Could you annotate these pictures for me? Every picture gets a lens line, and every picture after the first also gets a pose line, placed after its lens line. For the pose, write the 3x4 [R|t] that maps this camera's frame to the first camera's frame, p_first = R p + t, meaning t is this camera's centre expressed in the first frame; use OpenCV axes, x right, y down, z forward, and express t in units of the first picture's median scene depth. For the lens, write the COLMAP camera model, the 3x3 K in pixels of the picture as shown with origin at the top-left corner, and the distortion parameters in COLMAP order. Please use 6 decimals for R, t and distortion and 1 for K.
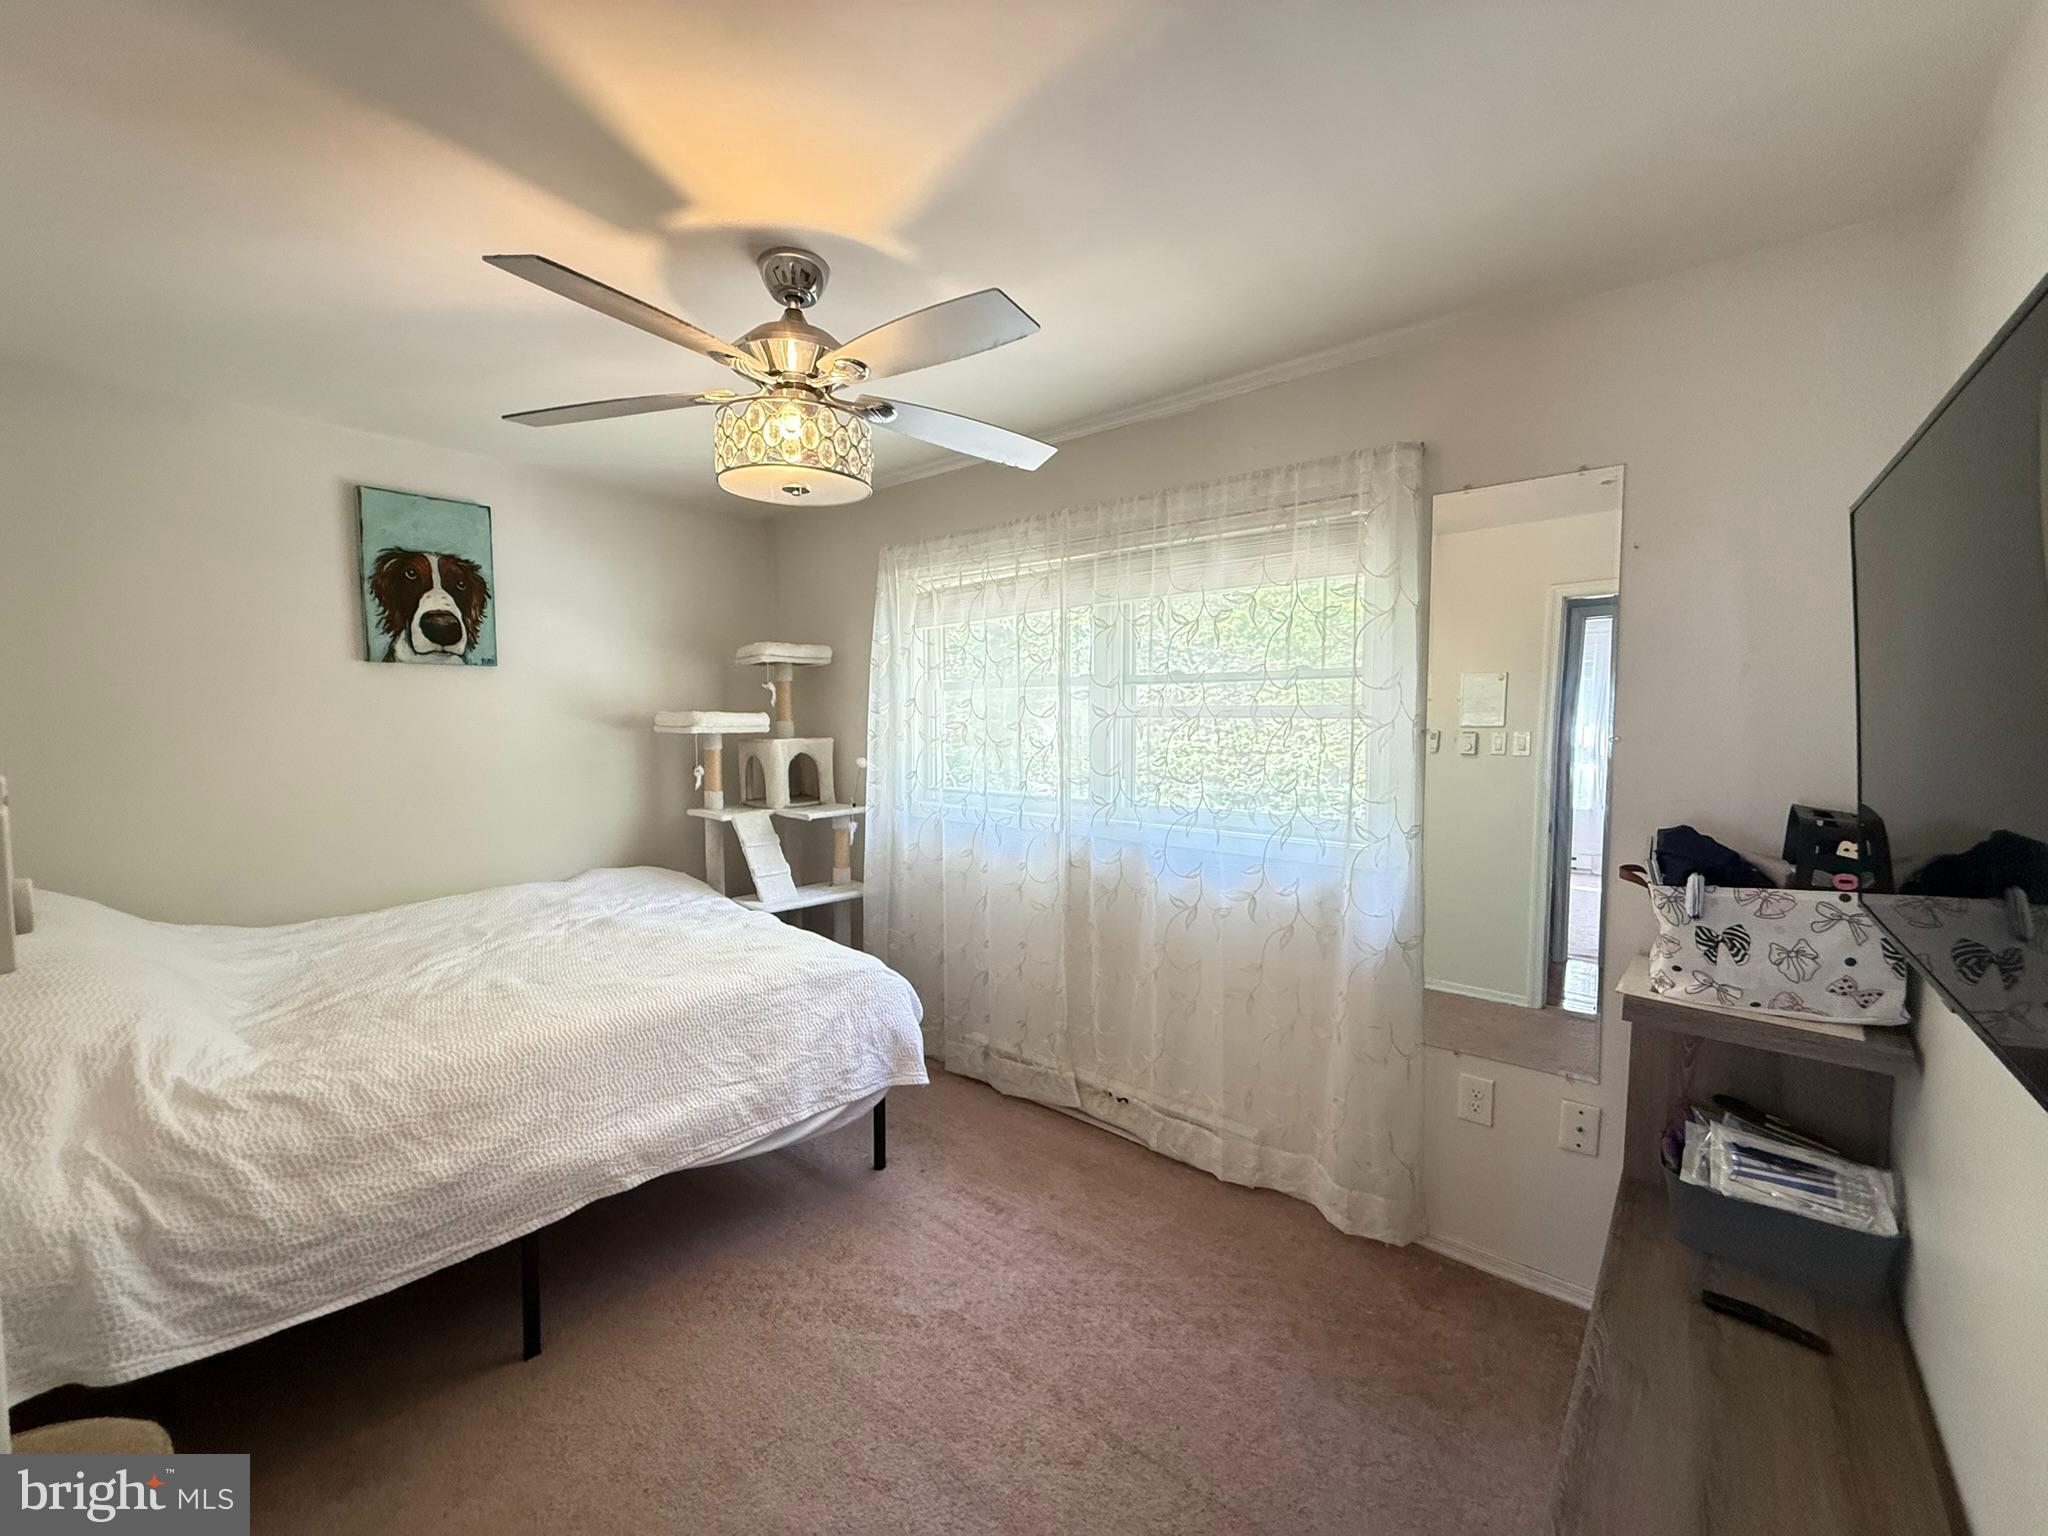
lens RADIAL K [[815.2, 0, 1013.8], [0, 815.2, 764.4], [0, 0, 1]] dist [-0.000814, 0.000493]
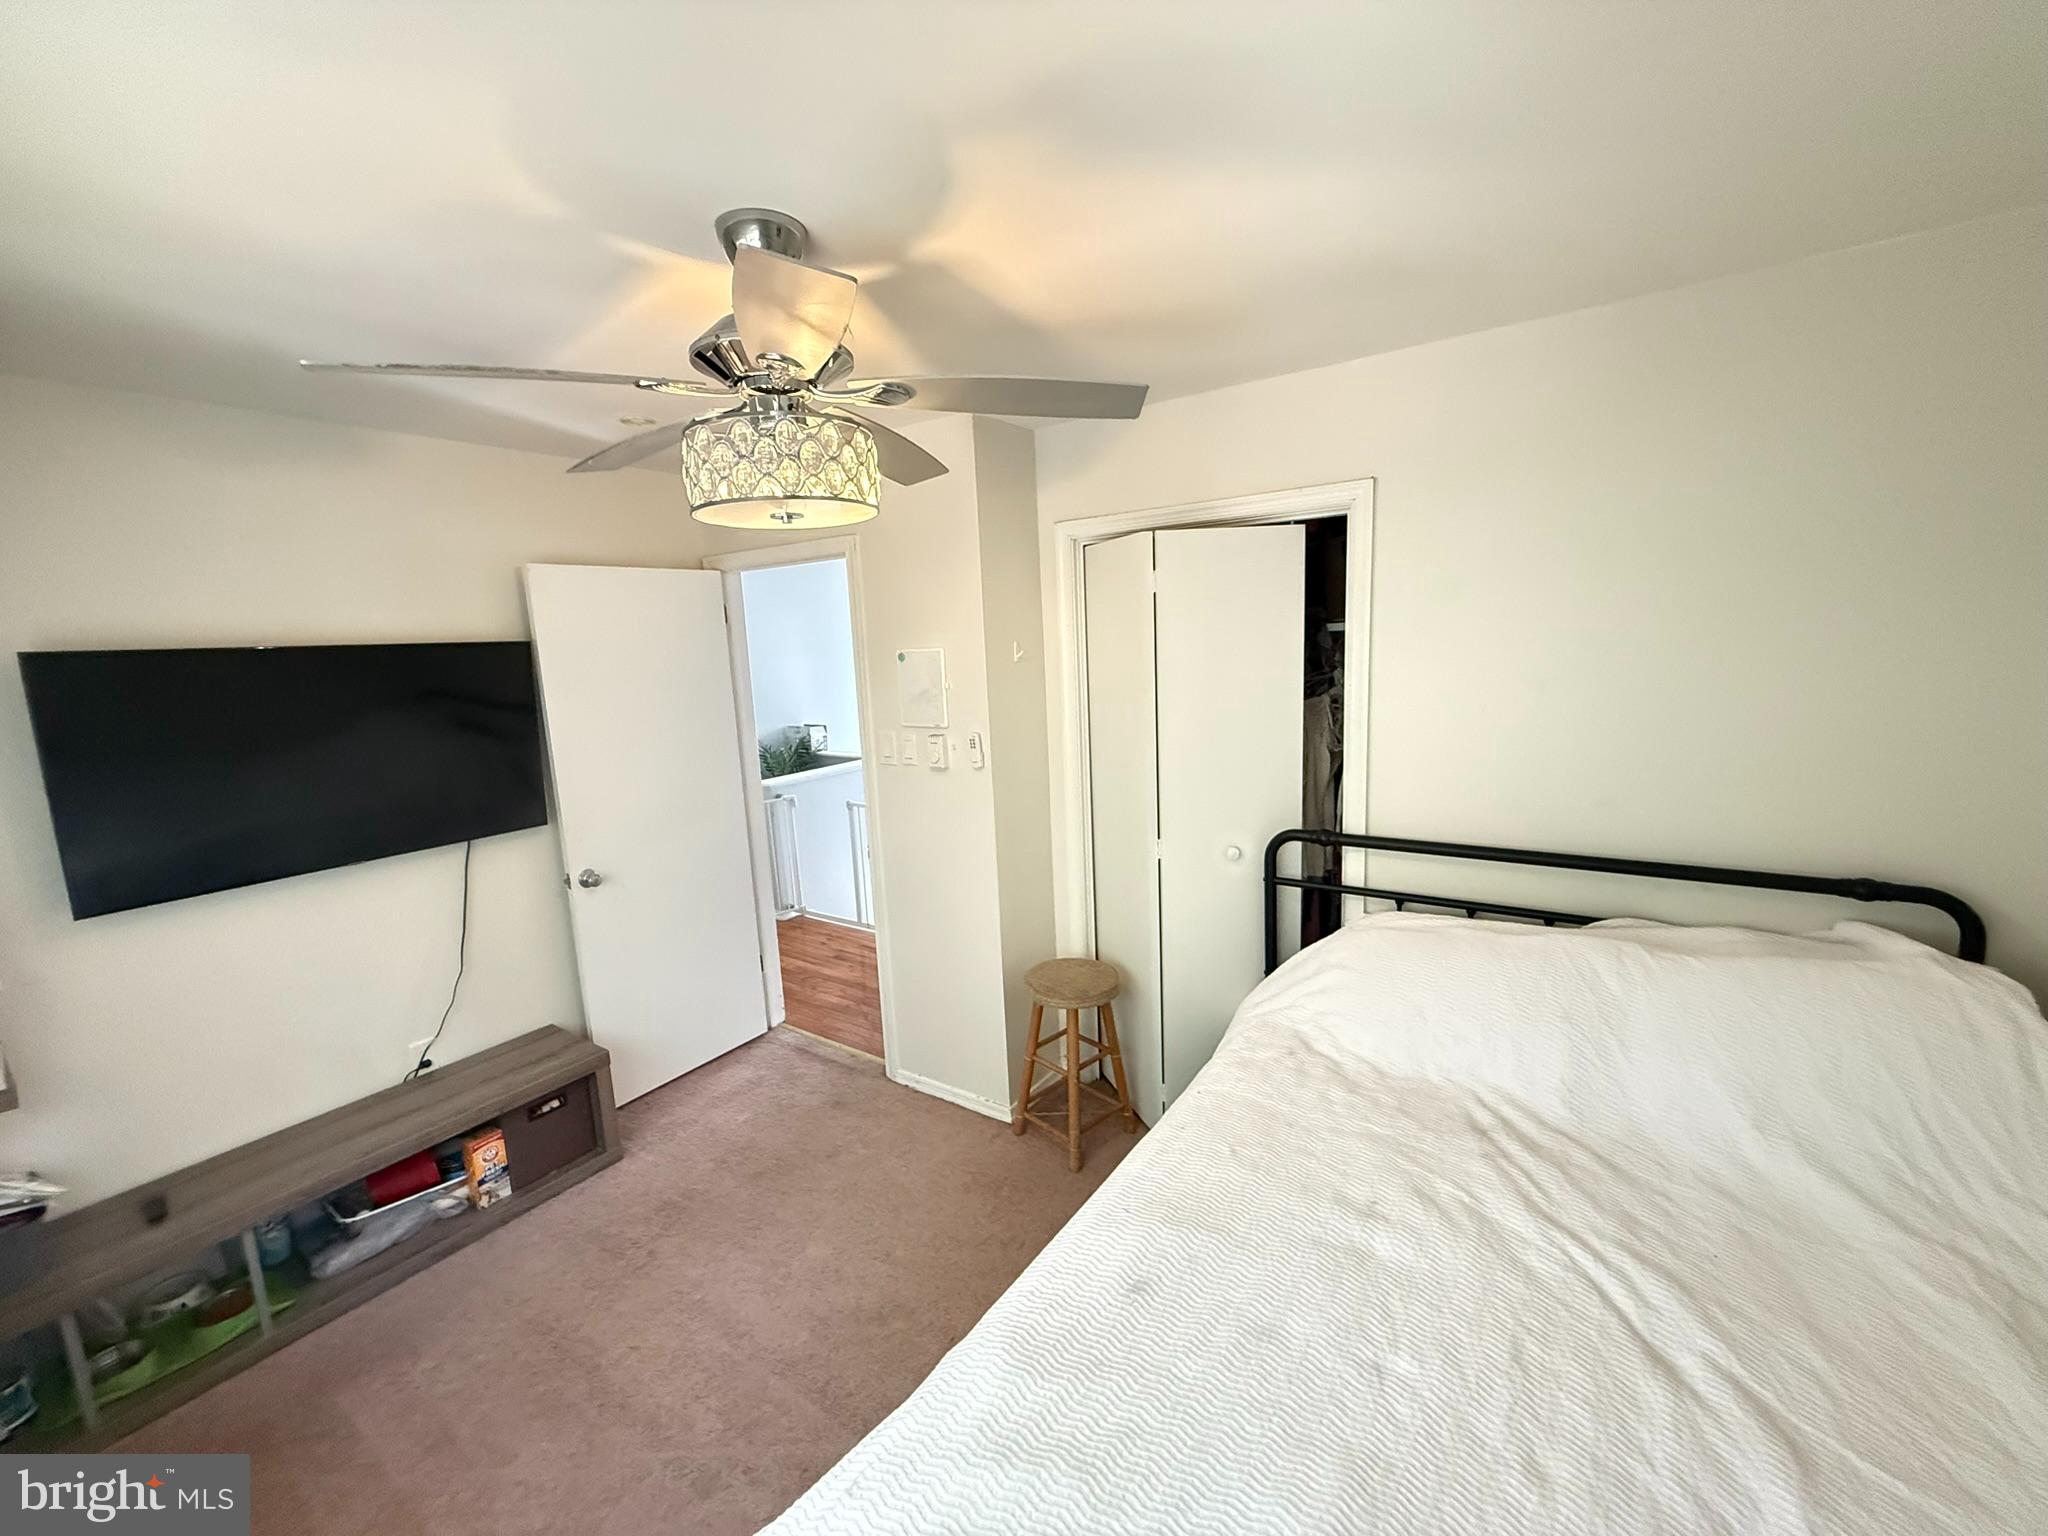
lens RADIAL K [[815.2, 0, 1035.4], [0, 815.2, 768.0], [0, 0, 1]] dist [-0.000814, 0.000493]
pose [[-0.993337, 0.059106, -0.098930, -0.361474], [0.037733, 0.977950, 0.205401, -0.216018], [0.108889, 0.200300, -0.973665, 1.623786]]
